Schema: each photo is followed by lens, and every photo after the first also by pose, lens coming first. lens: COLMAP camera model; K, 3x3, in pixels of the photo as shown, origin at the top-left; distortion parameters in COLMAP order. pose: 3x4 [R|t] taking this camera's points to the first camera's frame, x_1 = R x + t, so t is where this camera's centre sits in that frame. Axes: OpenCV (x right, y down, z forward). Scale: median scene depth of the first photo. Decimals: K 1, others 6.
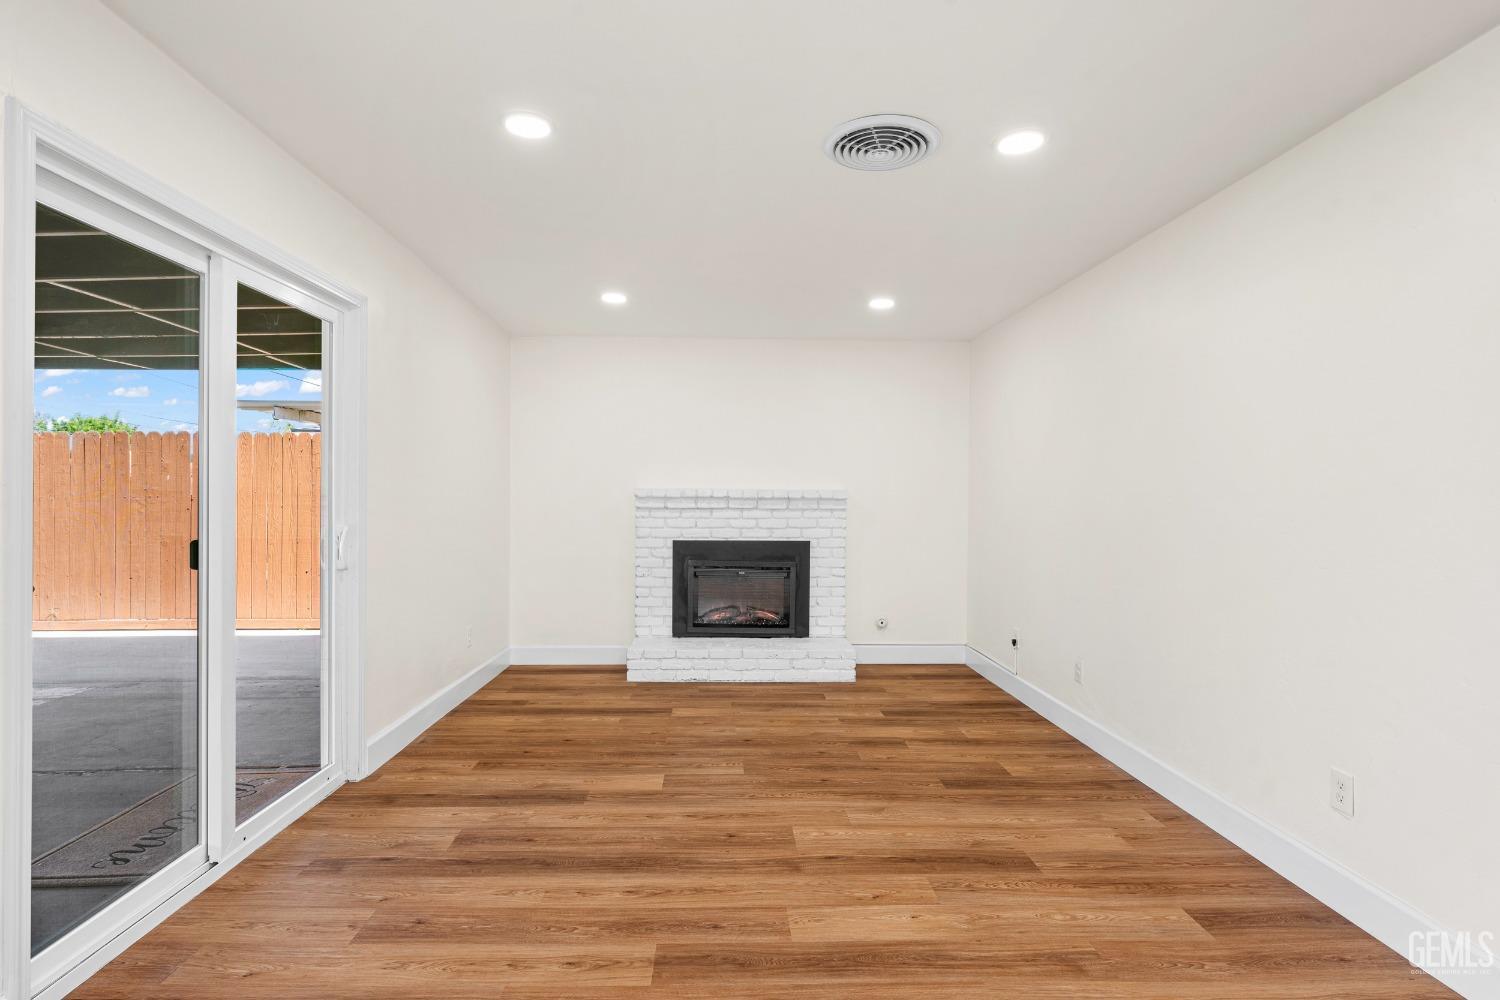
lens RADIAL K [[719.8, 0, 750.0], [0, 719.8, 500.0], [0, 0, 1]] dist [-0.011293, -0.000176]
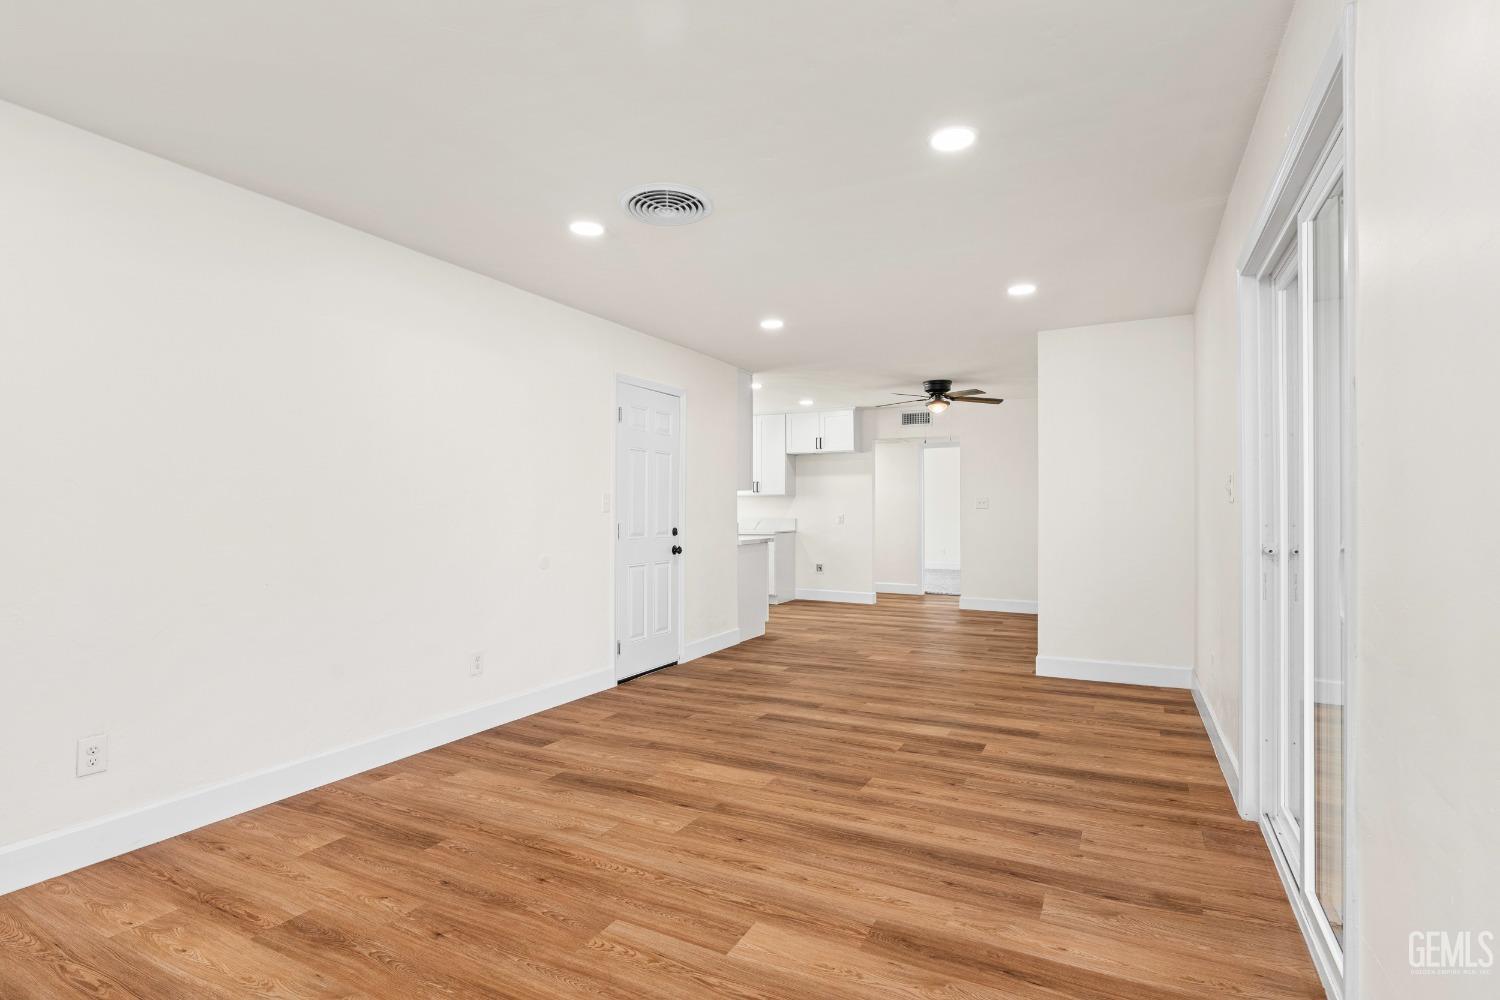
lens RADIAL K [[719.8, 0, 750.0], [0, 719.8, 500.0], [0, 0, 1]] dist [-0.011293, -0.000176]
pose [[-0.859612, -0.000322, 0.510947, -0.550481], [-0.004665, 0.999963, -0.007218, 0.022254], [-0.510926, -0.008588, -0.859582, 1.899373]]
